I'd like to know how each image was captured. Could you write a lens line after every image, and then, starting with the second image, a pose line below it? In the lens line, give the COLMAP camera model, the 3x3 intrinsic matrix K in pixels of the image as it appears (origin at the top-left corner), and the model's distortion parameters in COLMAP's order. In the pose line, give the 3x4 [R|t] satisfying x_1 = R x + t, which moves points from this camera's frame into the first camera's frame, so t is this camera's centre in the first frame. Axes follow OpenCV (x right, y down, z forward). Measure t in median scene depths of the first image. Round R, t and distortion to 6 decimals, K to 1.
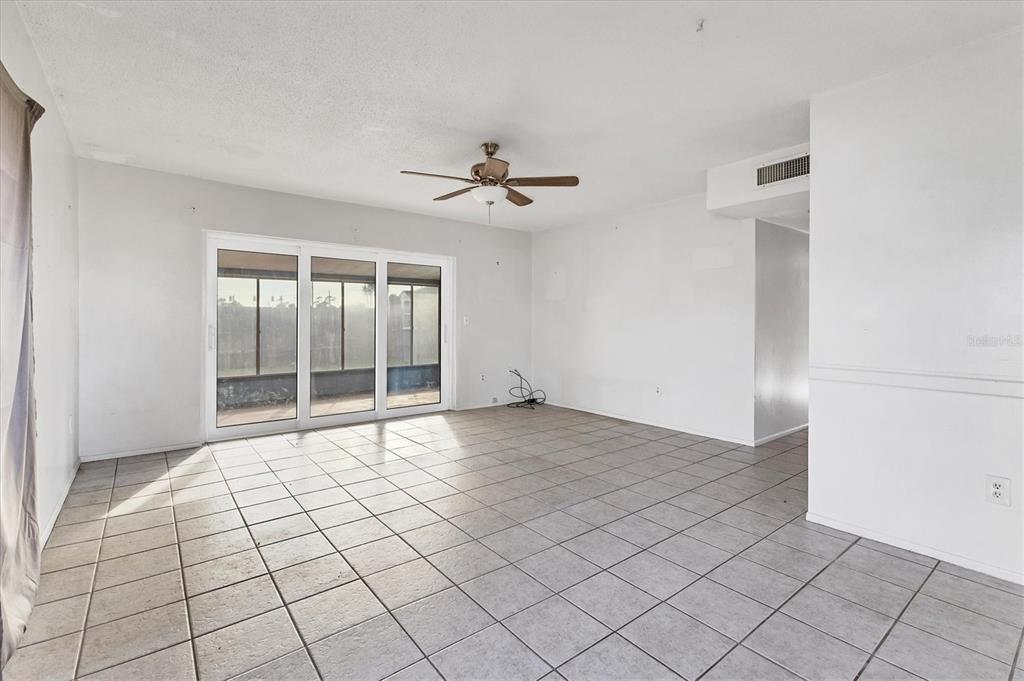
lens RADIAL K [[458.1, 0, 509.2], [0, 458.1, 333.8], [0, 0, 1]] dist [0.000495, -0.000022]
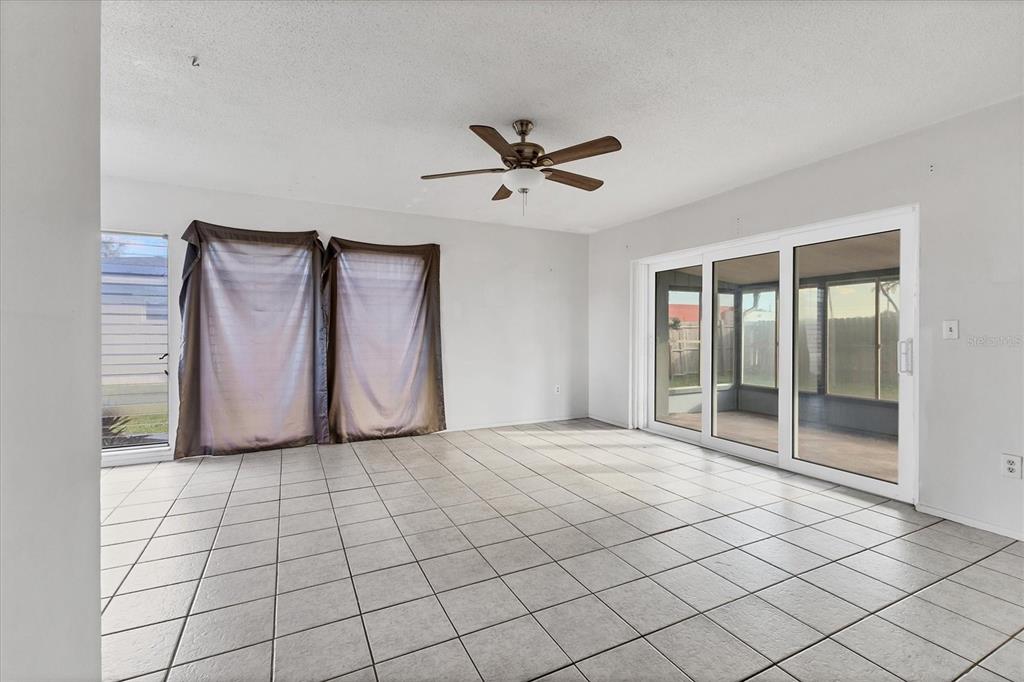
lens RADIAL K [[458.1, 0, 509.2], [0, 458.1, 334.3], [0, 0, 1]] dist [0.000495, -0.000022]
pose [[-0.198411, 0.005065, -0.980106, 0.557425], [-0.021599, 0.999721, 0.009539, -0.023029], [0.979881, 0.023062, -0.198246, 0.790658]]
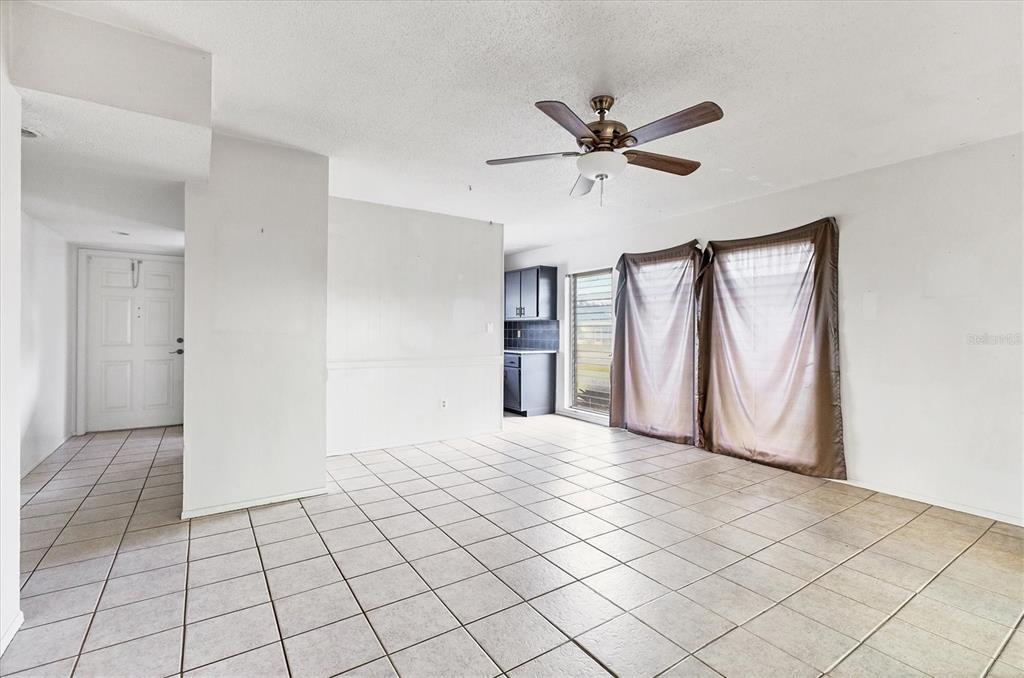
lens RADIAL K [[458.1, 0, 509.2], [0, 458.1, 332.3], [0, 0, 1]] dist [0.000495, -0.000022]
pose [[-0.997147, -0.005109, 0.075305, 0.030472], [-0.003402, 0.999735, 0.022787, -0.041810], [-0.075401, 0.022466, -0.996900, 1.213145]]
